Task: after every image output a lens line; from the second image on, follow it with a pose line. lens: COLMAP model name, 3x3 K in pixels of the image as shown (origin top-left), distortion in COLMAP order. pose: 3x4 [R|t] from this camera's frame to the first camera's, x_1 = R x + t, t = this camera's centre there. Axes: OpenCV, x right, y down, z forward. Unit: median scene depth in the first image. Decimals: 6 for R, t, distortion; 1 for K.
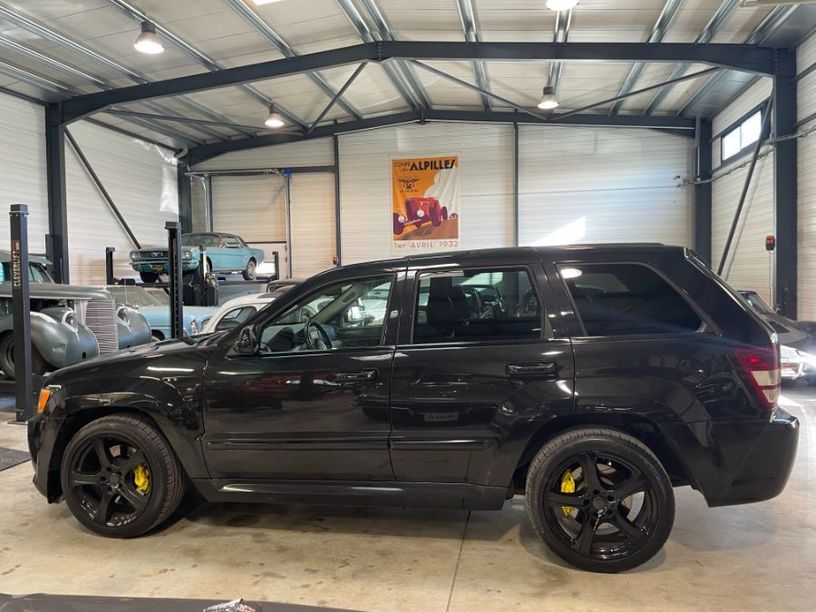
lens RADIAL K [[609.5, 0, 413.2], [0, 609.5, 308.0], [0, 0, 1]] dist [0.082961, -0.108093]
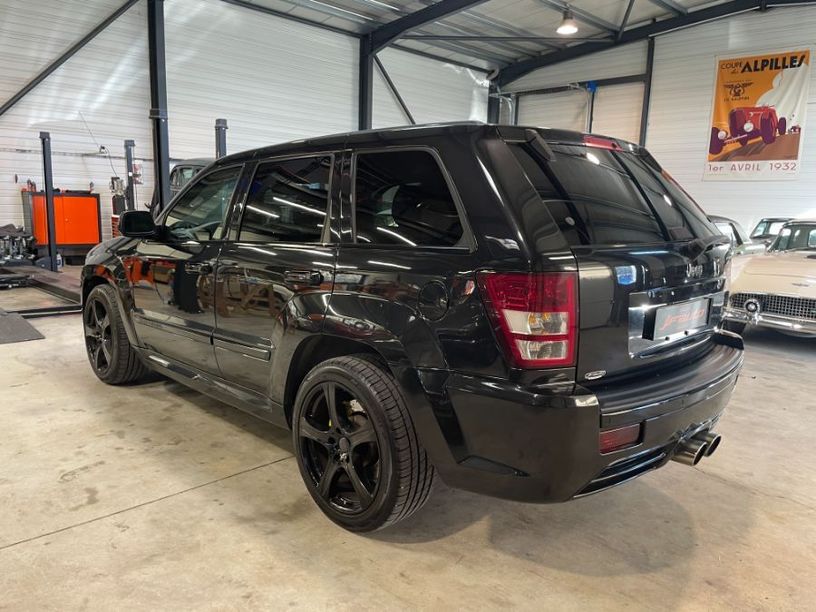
lens RADIAL K [[620.4, 0, 411.0], [0, 620.4, 304.0], [0, 0, 1]] dist [0.091507, -0.132695]
pose [[0.825294, 0.127354, -0.550154, 0.131030], [-0.071751, 0.989990, 0.121537, 0.004846], [0.560126, -0.060830, 0.826171, 0.062778]]
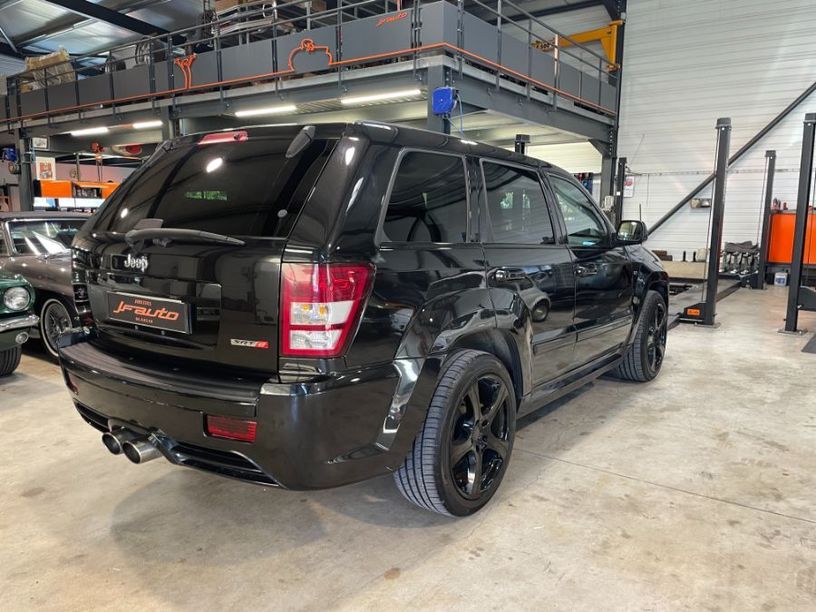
lens RADIAL K [[620.4, 0, 411.0], [0, 620.4, 304.0], [0, 0, 1]] dist [0.091507, -0.132695]
pose [[-0.420196, 0.141485, -0.896335, 0.194312], [-0.047669, 0.982964, 0.177507, -0.004424], [0.906180, 0.117315, -0.406293, 0.296028]]
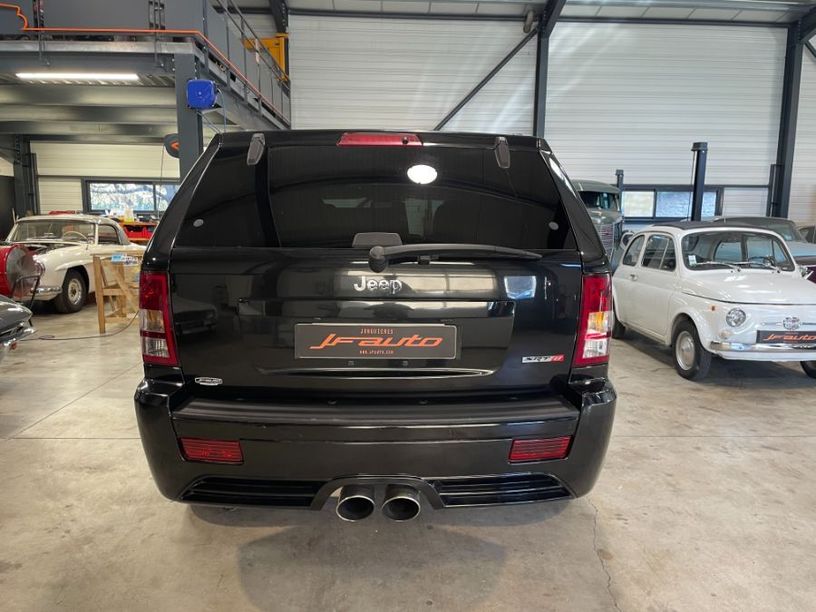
lens RADIAL K [[620.4, 0, 411.0], [0, 620.4, 304.0], [0, 0, 1]] dist [0.091507, -0.132695]
pose [[0.217862, 0.145069, -0.965138, 0.205409], [-0.065058, 0.988851, 0.133948, 0.000950], [0.973809, 0.033608, 0.224871, 0.182885]]
